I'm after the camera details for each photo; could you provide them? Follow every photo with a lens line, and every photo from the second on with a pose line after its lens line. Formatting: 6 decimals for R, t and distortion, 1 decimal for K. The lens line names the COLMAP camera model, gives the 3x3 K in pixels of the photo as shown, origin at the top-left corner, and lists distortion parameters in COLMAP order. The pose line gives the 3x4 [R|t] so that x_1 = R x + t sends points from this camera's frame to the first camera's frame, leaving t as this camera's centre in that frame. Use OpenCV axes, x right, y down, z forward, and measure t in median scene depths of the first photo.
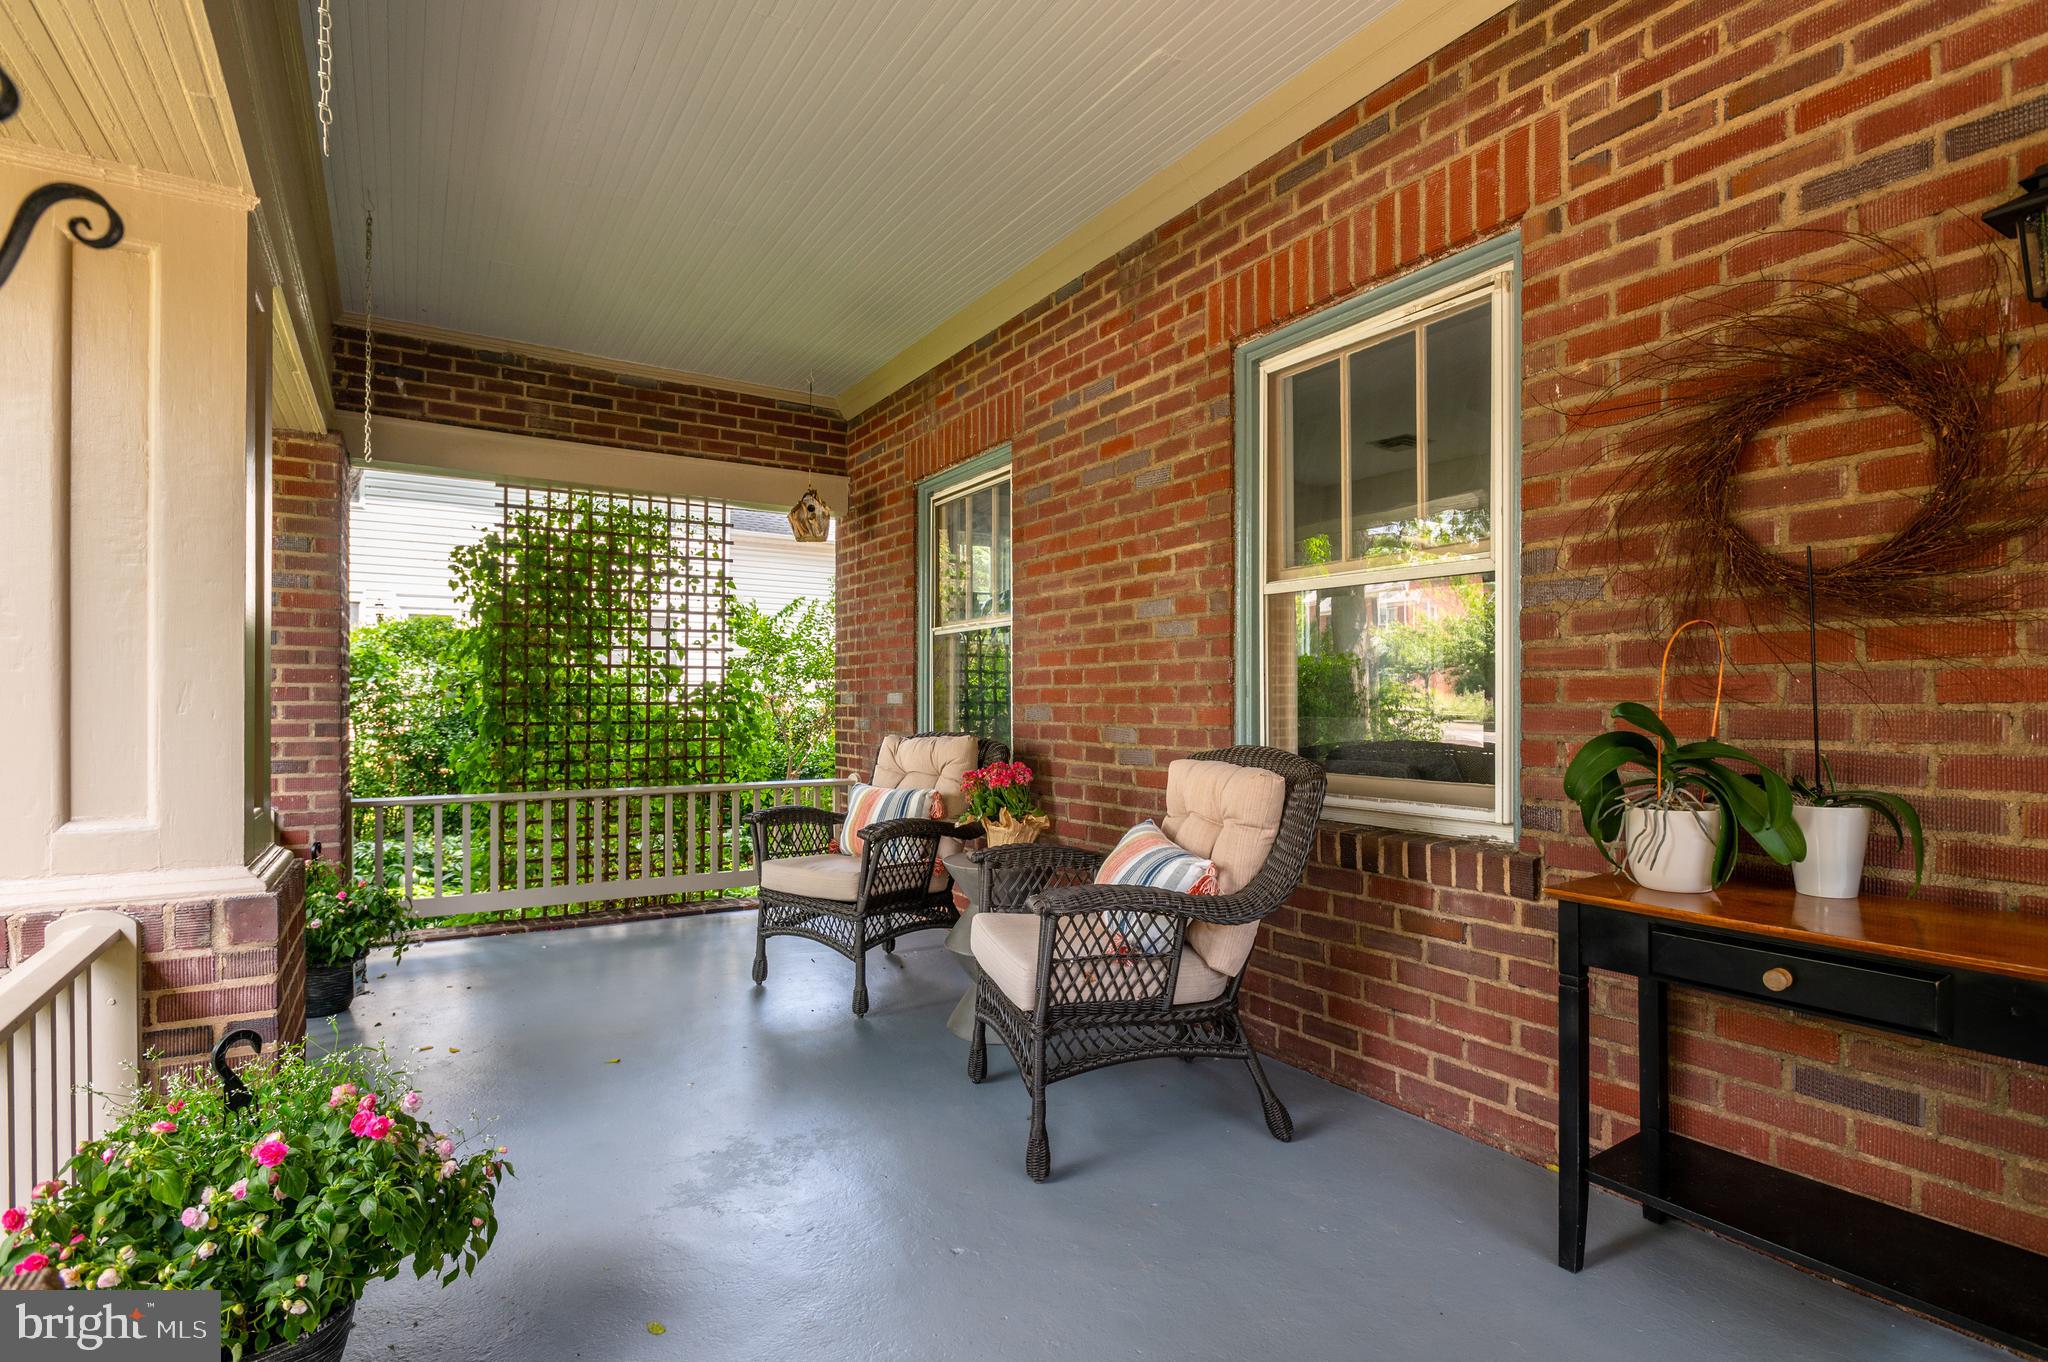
lens RADIAL K [[965.9, 0, 1048.4], [0, 965.9, 712.6], [0, 0, 1]] dist [-0.014927, 0.002644]
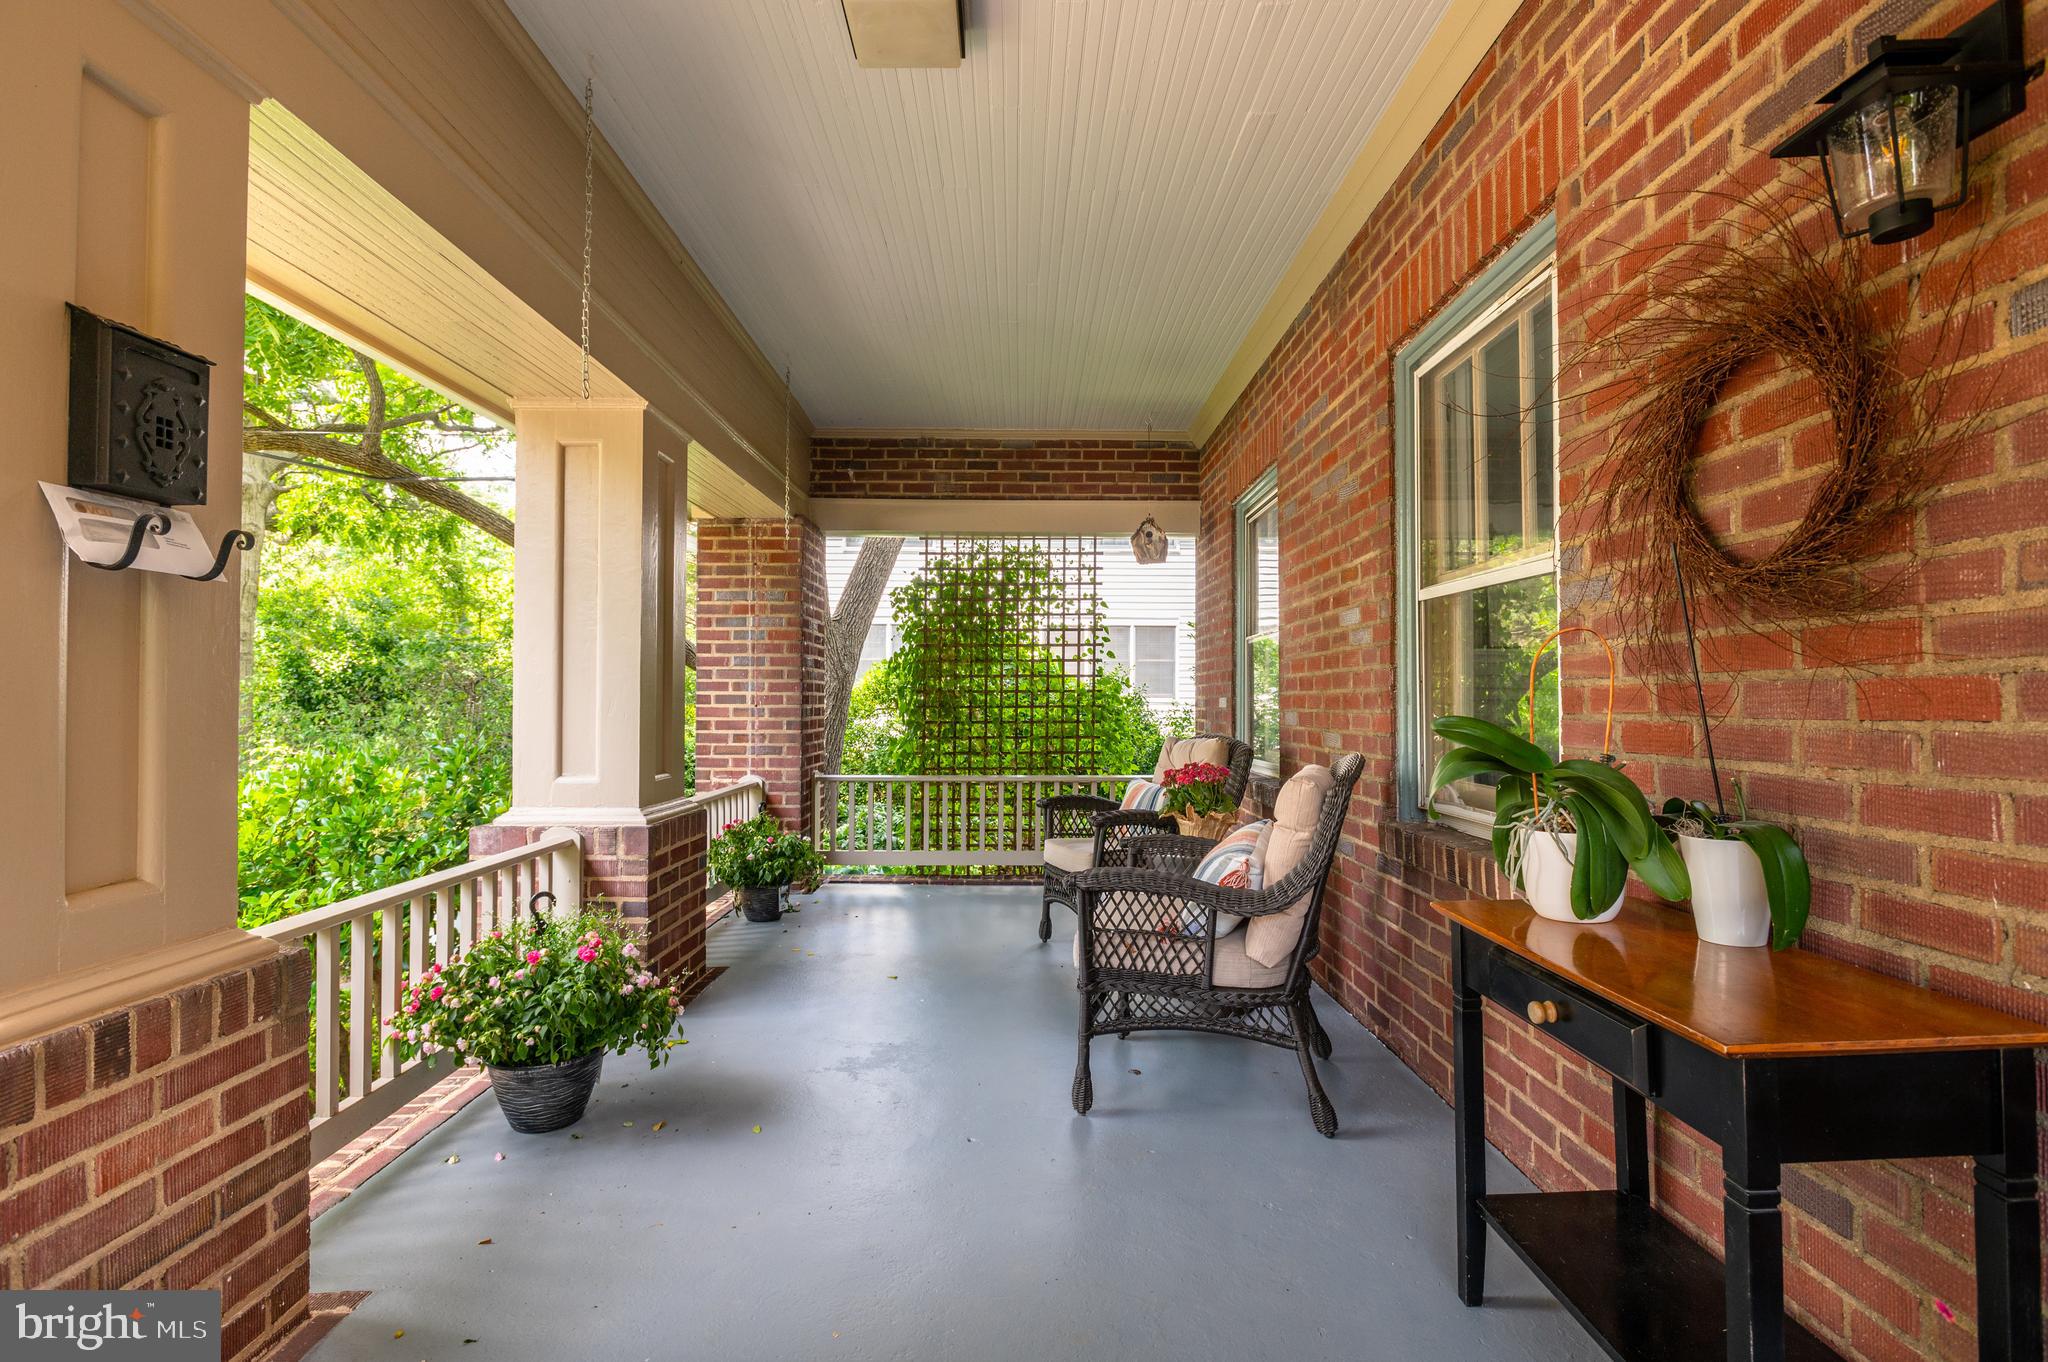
lens RADIAL K [[965.9, 0, 1073.7], [0, 965.9, 694.7], [0, 0, 1]] dist [-0.014927, 0.002644]
pose [[0.859478, -0.003402, -0.511162, 0.397235], [-0.005628, 0.999854, -0.016117, -0.007606], [0.511142, 0.016730, 0.859333, -0.024559]]
